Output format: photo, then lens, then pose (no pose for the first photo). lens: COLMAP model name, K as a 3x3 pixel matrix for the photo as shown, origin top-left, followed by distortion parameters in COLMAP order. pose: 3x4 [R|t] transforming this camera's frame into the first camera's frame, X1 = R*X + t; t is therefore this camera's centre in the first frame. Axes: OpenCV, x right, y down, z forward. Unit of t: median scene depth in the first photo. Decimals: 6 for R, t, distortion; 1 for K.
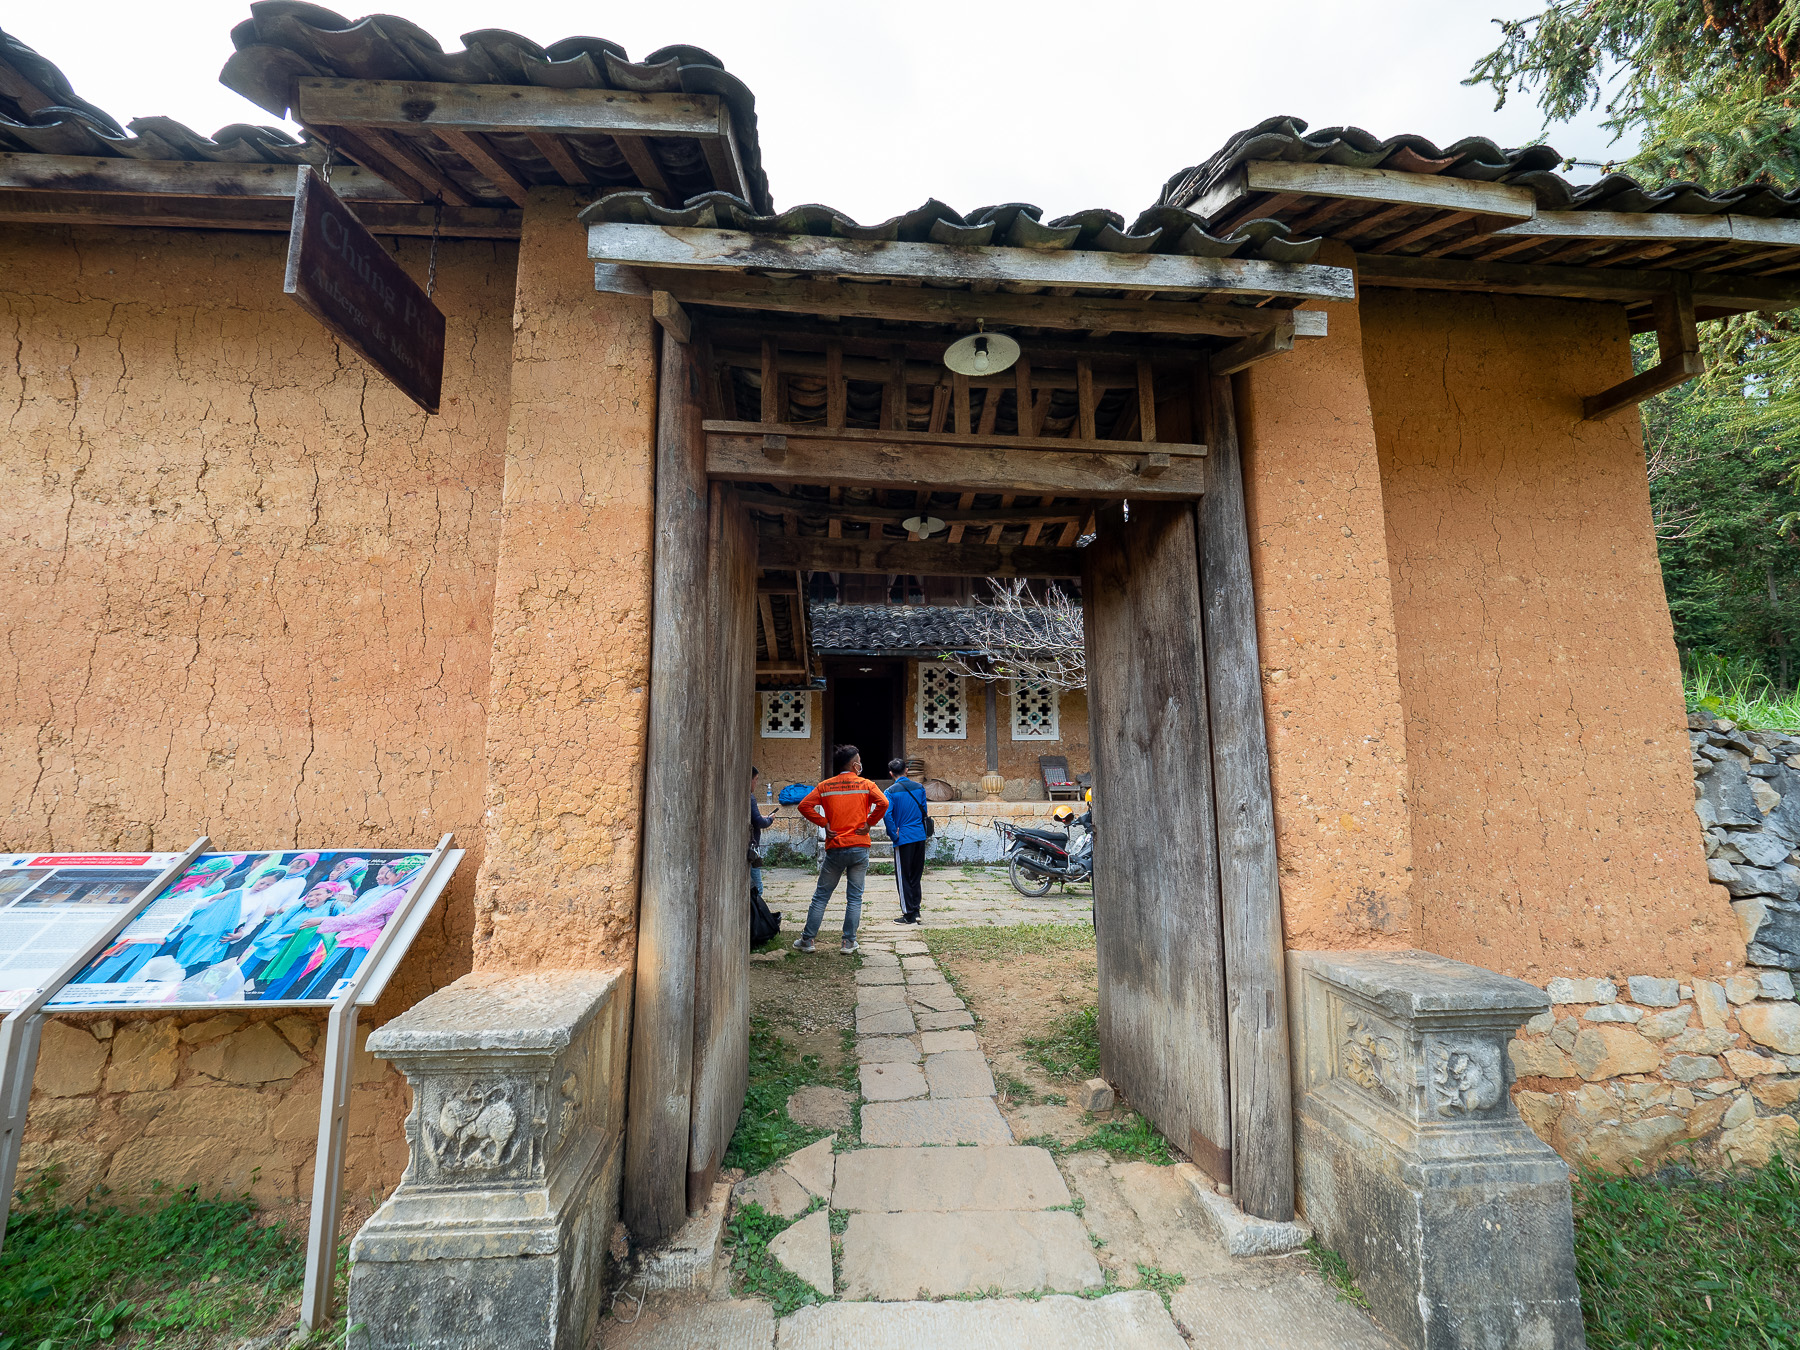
lens RADIAL K [[754.1, 0, 939.2], [0, 754.1, 678.0], [0, 0, 1]] dist [-0.013931, 0.002568]
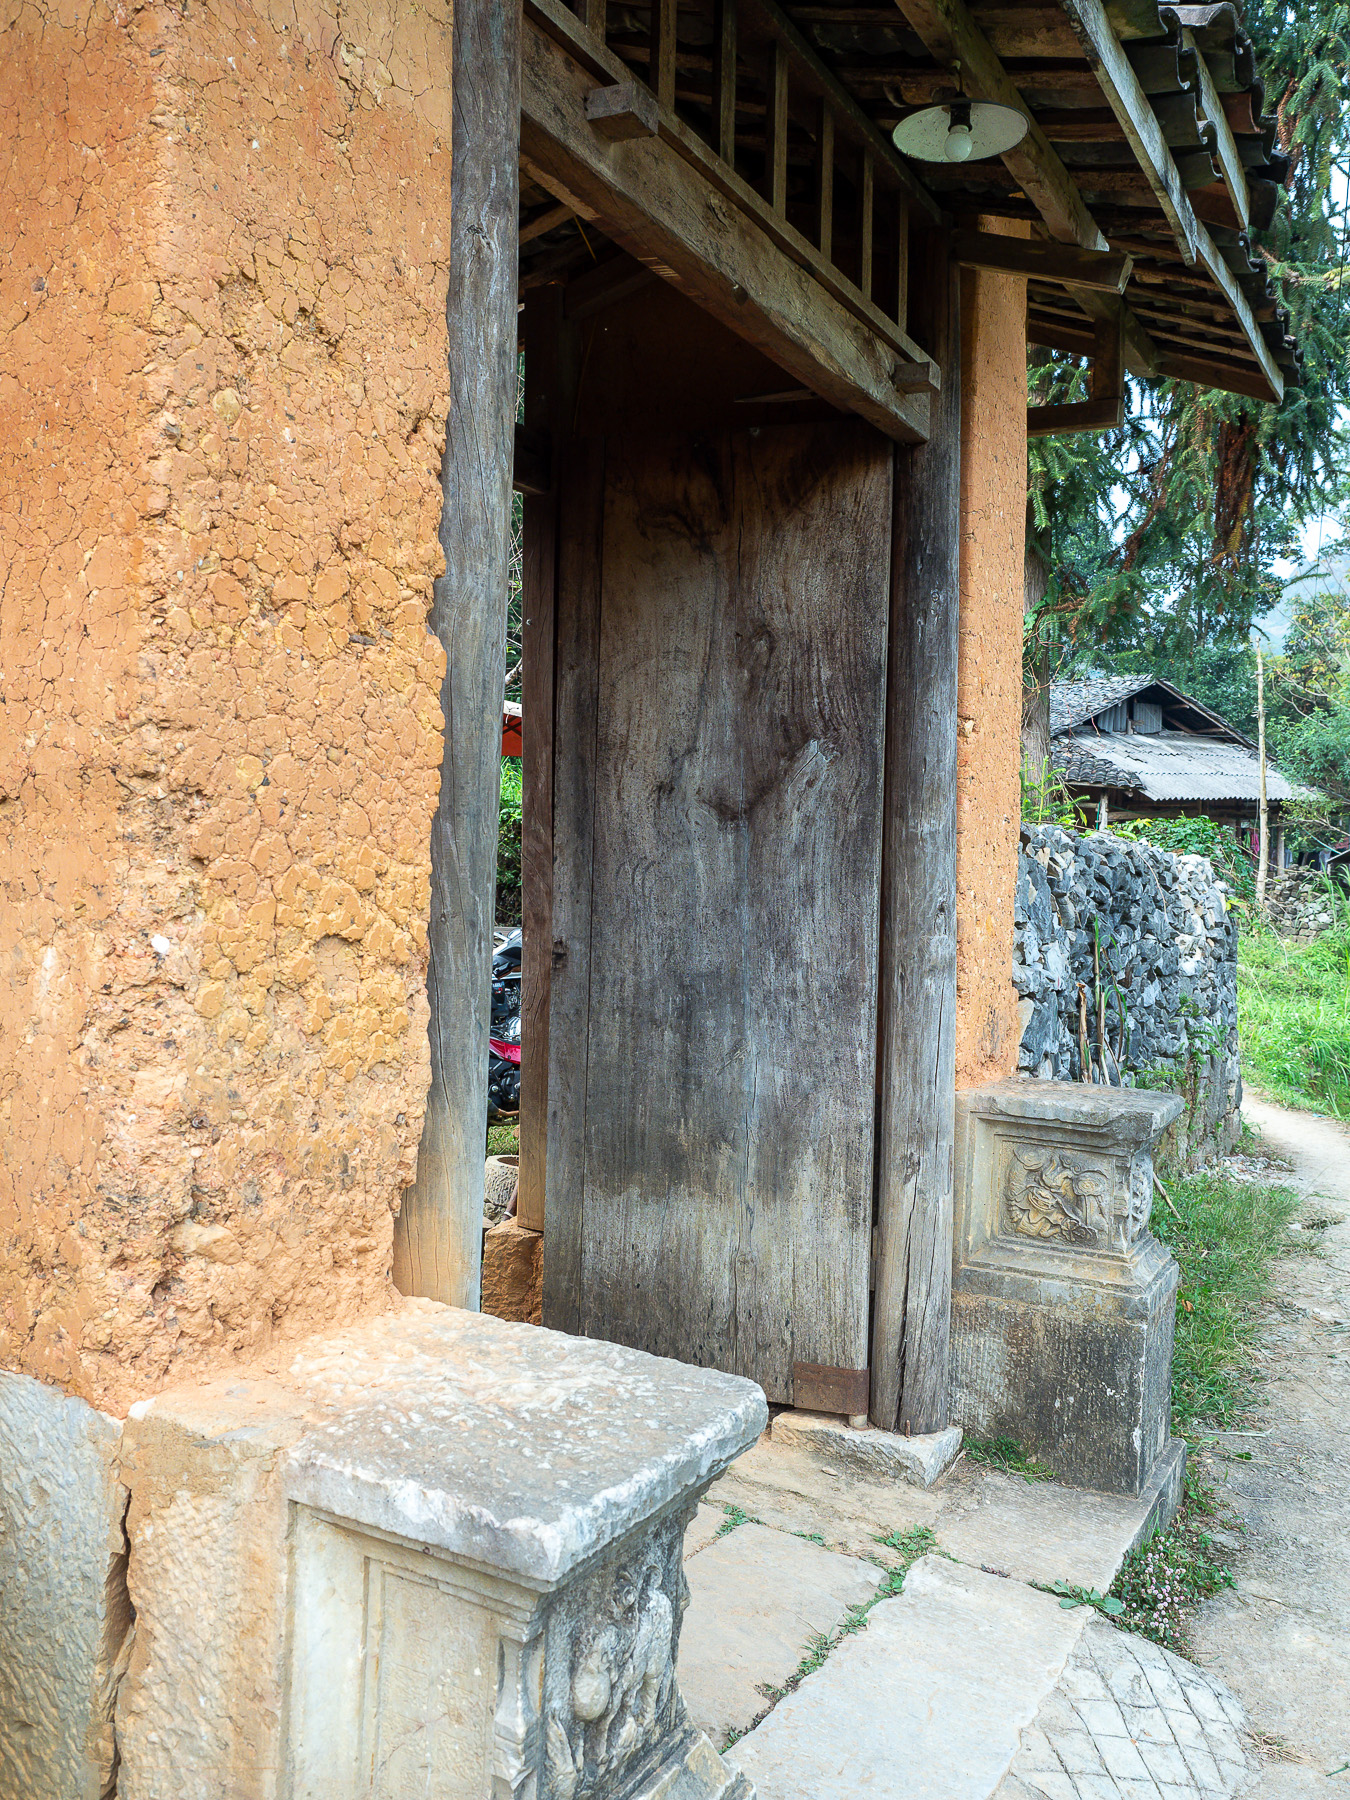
lens RADIAL K [[1450.2, 0, 682.0], [0, 1450.2, 901.8], [0, 0, 1]] dist [0.007776, 0.002692]
pose [[0.593397, -0.006567, 0.804883, -0.819793], [-0.123169, 0.987449, 0.098863, 0.058104], [-0.795430, -0.157802, 0.585140, 0.367743]]
